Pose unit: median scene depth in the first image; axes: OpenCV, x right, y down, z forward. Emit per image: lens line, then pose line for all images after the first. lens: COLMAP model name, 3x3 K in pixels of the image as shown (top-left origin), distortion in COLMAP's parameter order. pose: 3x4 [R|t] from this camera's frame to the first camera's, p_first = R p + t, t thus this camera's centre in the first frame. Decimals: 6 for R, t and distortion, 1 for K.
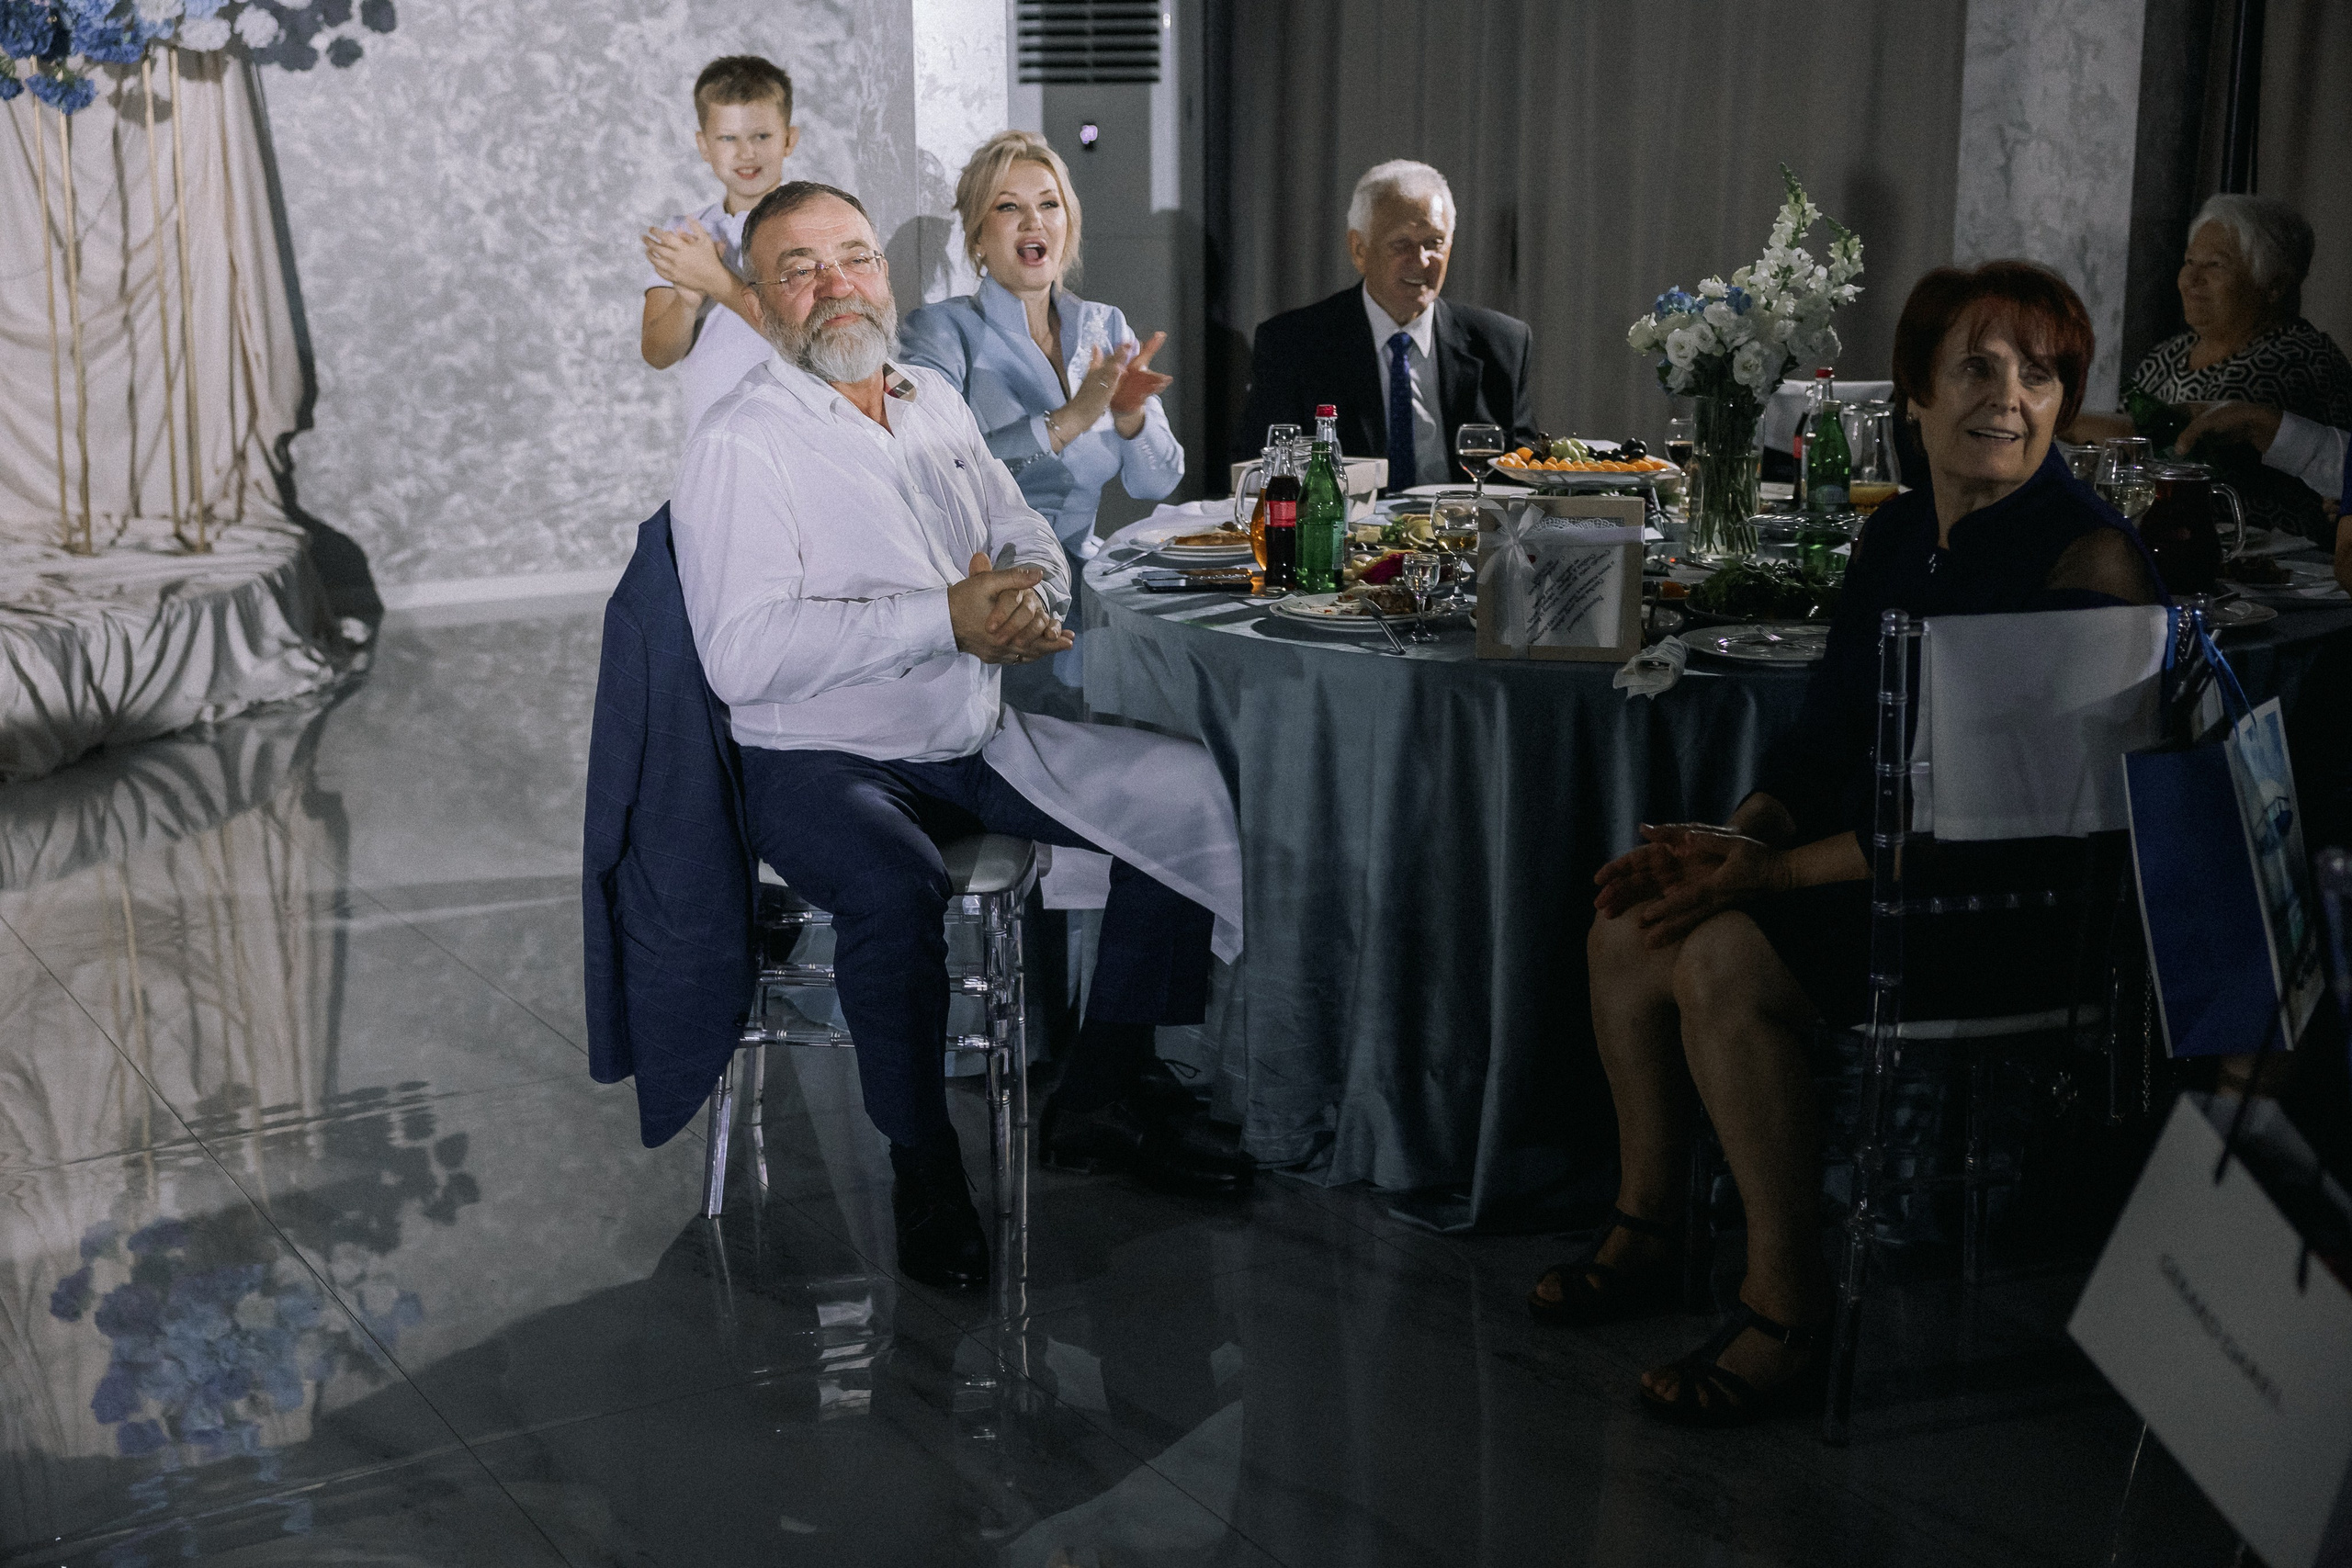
lens RADIAL K [[3245.7, 0, 1176.0], [0, 3245.7, 784.0], [0, 0, 1]] dist [0.006872, 0.180887]
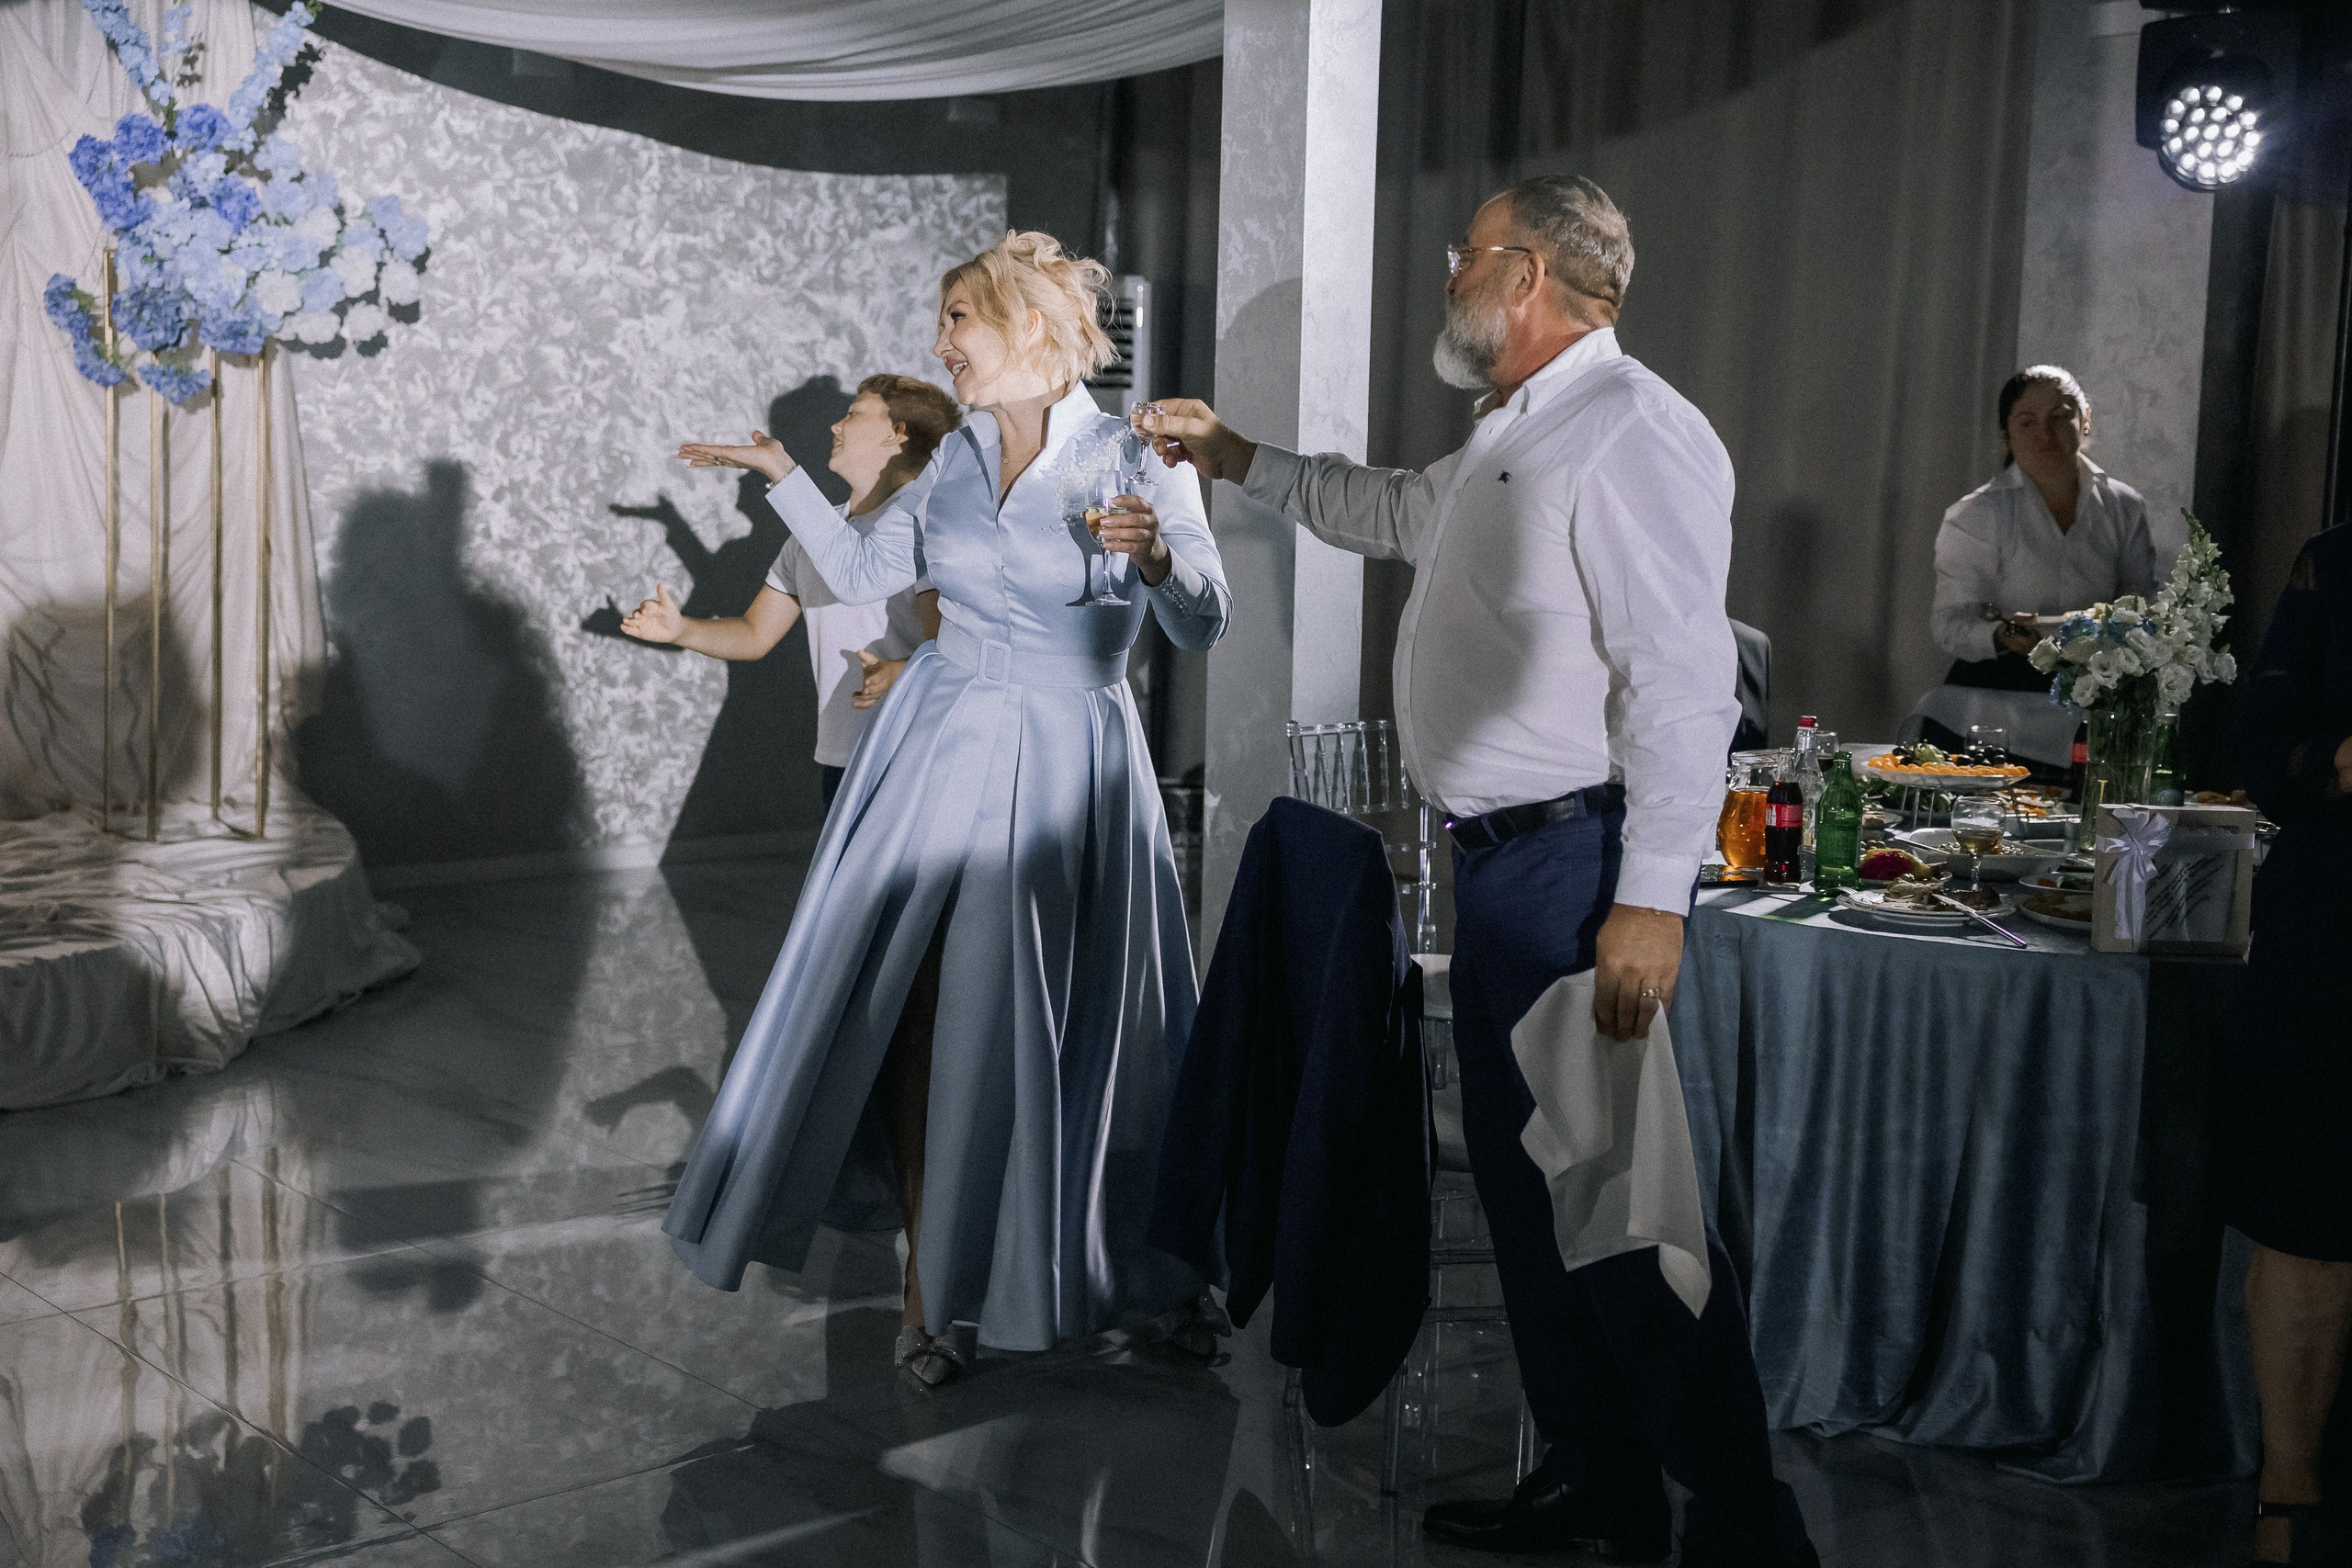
lens RADIAL K [[3158.8, 0, 1176.0], [0, 3158.8, 784.0], [0, 0, 1]] dist [-0.027408, -0.046026]
pose [[0.980383, 0.002290, 0.197086, -0.197062], [0.013369, 0.996857, -0.078085, -0.007895], [-0.196646, 0.079188, 0.977272, 0.005492]]
